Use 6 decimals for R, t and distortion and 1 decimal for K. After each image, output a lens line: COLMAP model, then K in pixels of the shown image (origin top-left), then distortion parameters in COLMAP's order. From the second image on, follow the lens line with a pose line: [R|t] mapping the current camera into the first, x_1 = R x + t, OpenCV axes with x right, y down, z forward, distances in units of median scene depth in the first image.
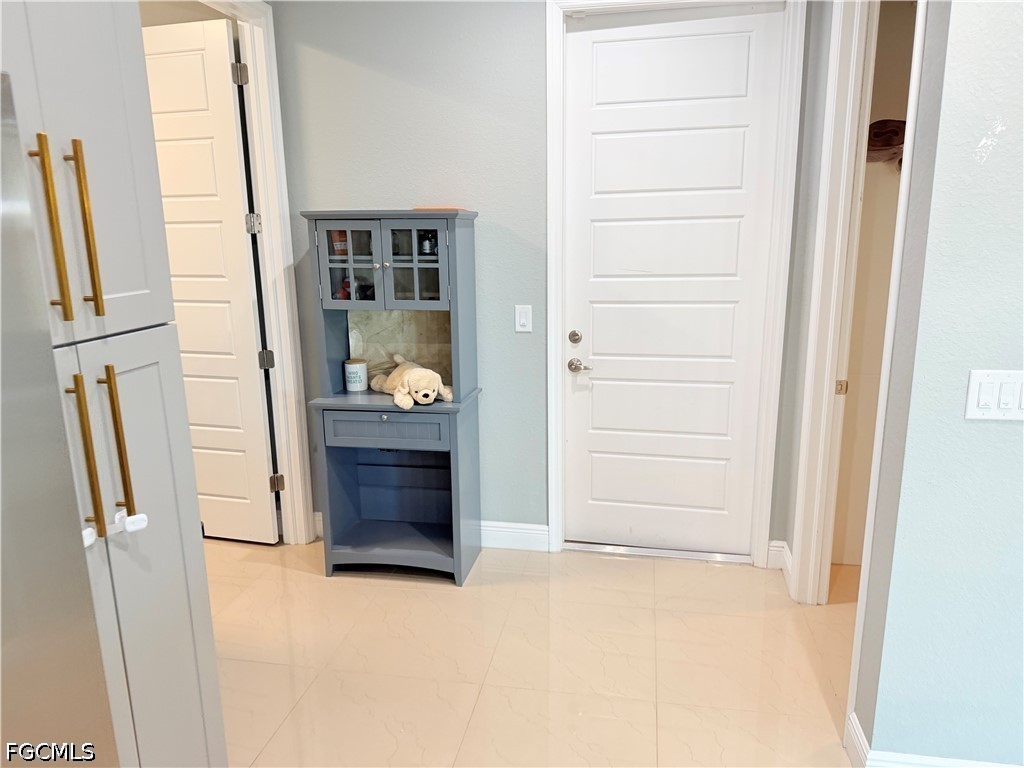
lens RADIAL K [[711.0, 0, 511.3], [0, 711.0, 385.8], [0, 0, 1]] dist [0.076130, -0.101896]
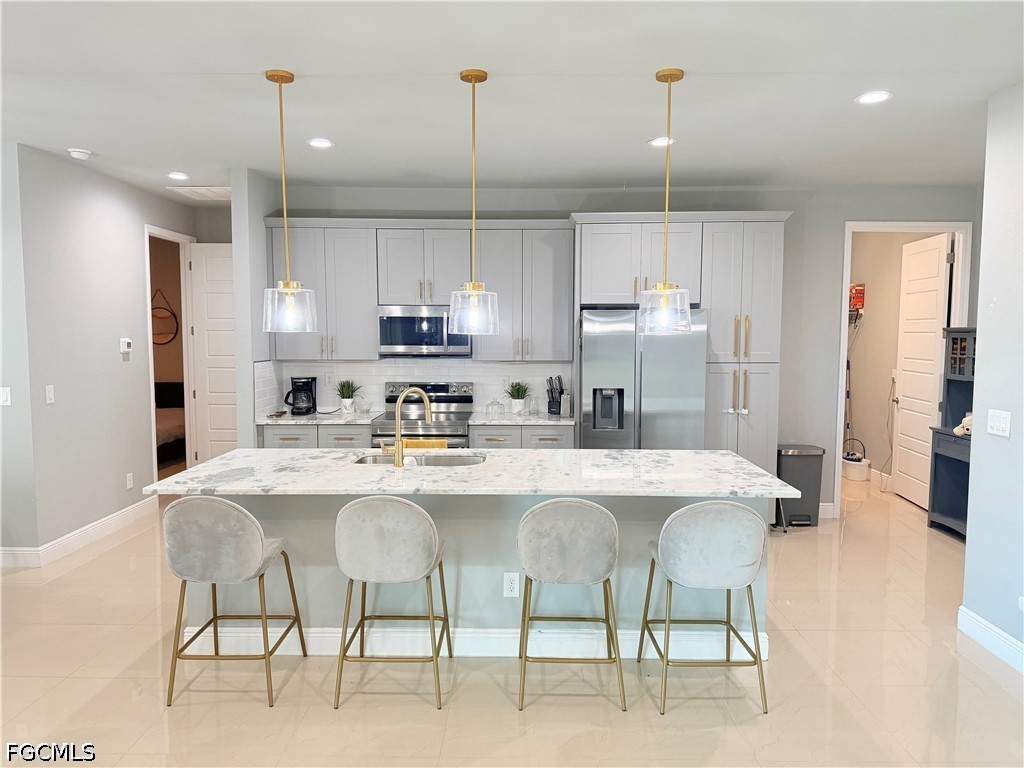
lens RADIAL K [[717.7, 0, 512.0], [0, 717.7, 384.0], [0, 0, 1]] dist [0.074433, -0.076499]
pose [[0.177409, 0.086154, -0.980359, 1.373834], [-0.220119, 0.974397, 0.045797, 0.065224], [0.959205, 0.207671, 0.191831, -0.435535]]
